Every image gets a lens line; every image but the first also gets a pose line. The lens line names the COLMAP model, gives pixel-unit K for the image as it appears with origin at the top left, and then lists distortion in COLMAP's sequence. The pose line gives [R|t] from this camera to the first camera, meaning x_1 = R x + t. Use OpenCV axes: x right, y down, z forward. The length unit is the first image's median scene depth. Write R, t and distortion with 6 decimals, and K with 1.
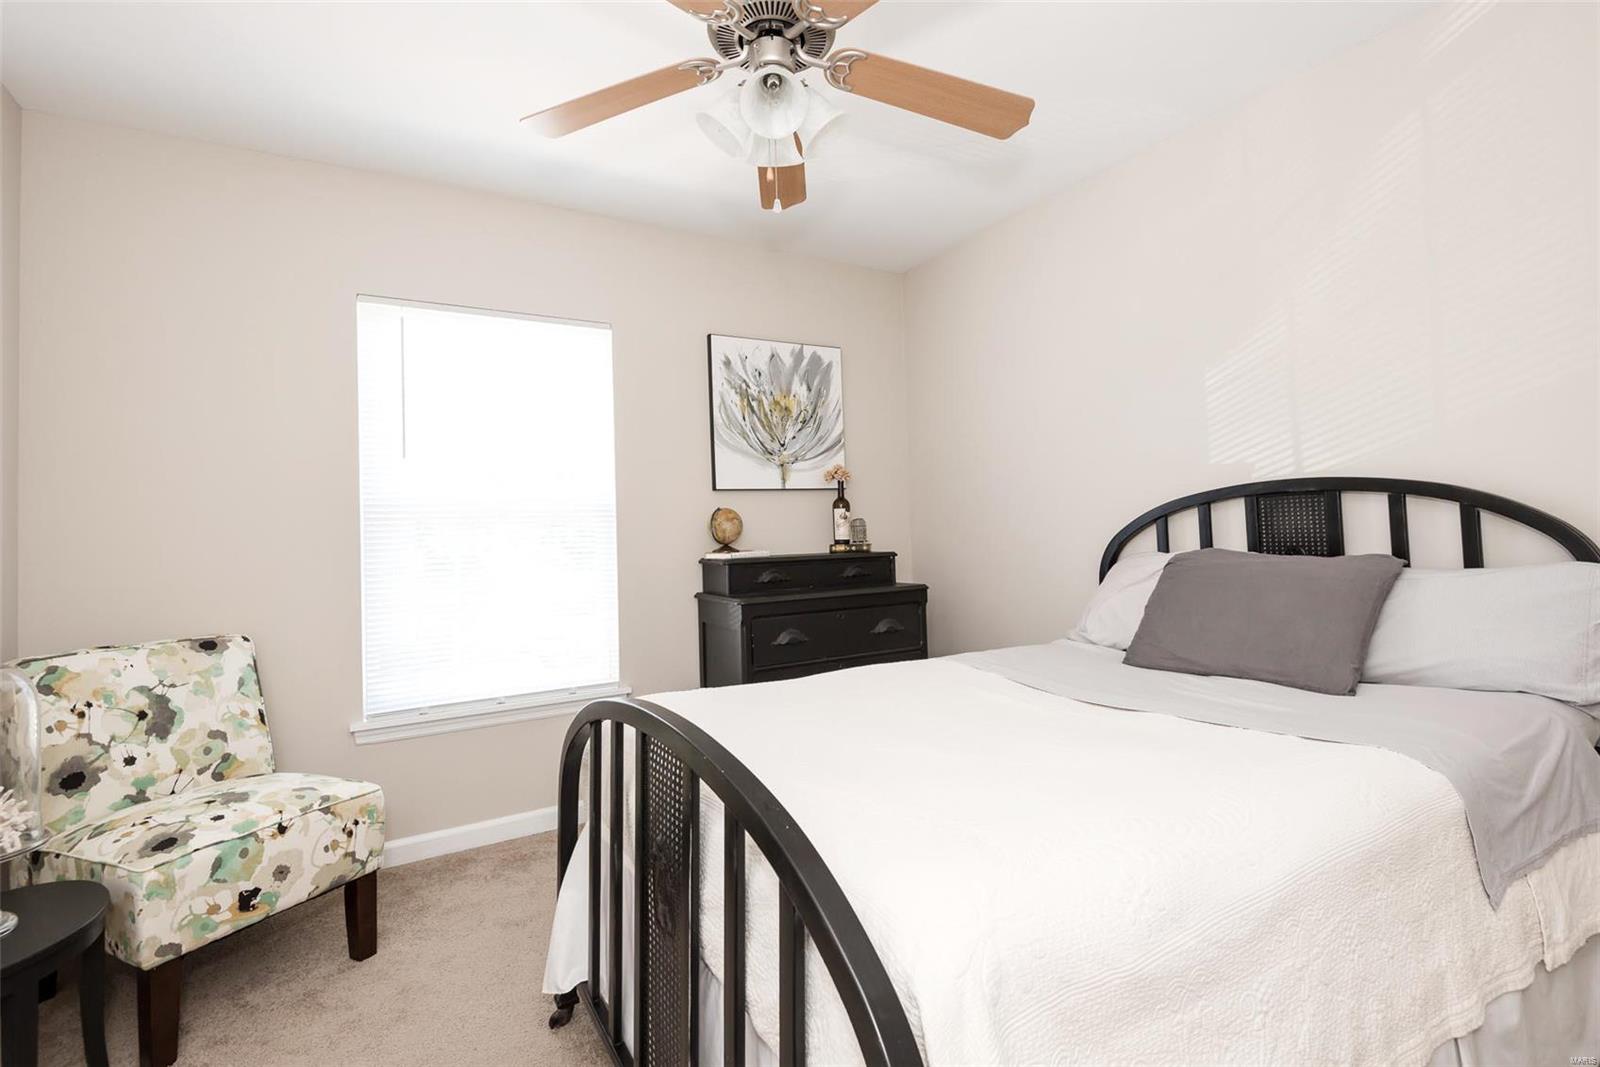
lens RADIAL K [[750.2, 0, 800.0], [0, 750.2, 533.5], [0, 0, 1]] dist [0.000410, -0.000499]
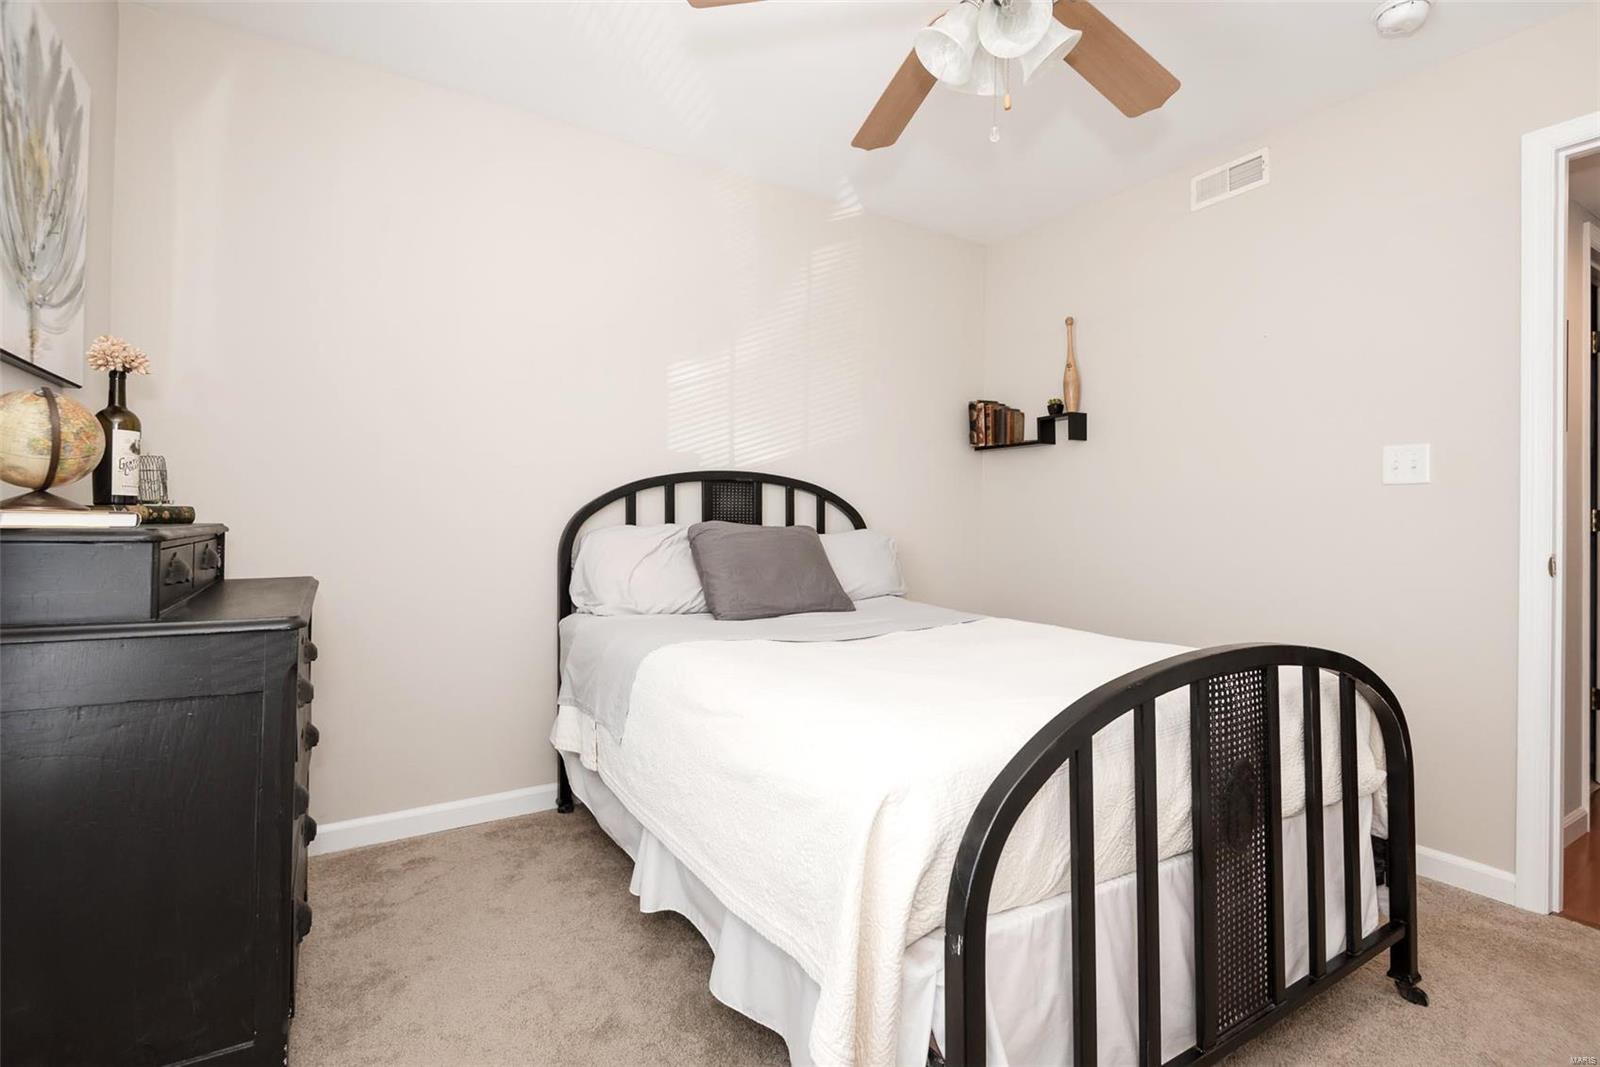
lens RADIAL K [[732.3, 0, 793.2], [0, 732.3, 532.9], [0, 0, 1]] dist [-0.002011, -0.000528]
pose [[-0.022998, 0.010655, 0.999679, -0.605621], [-0.007751, 0.999911, -0.010836, 0.048784], [-0.999705, -0.007998, -0.022914, 0.832573]]
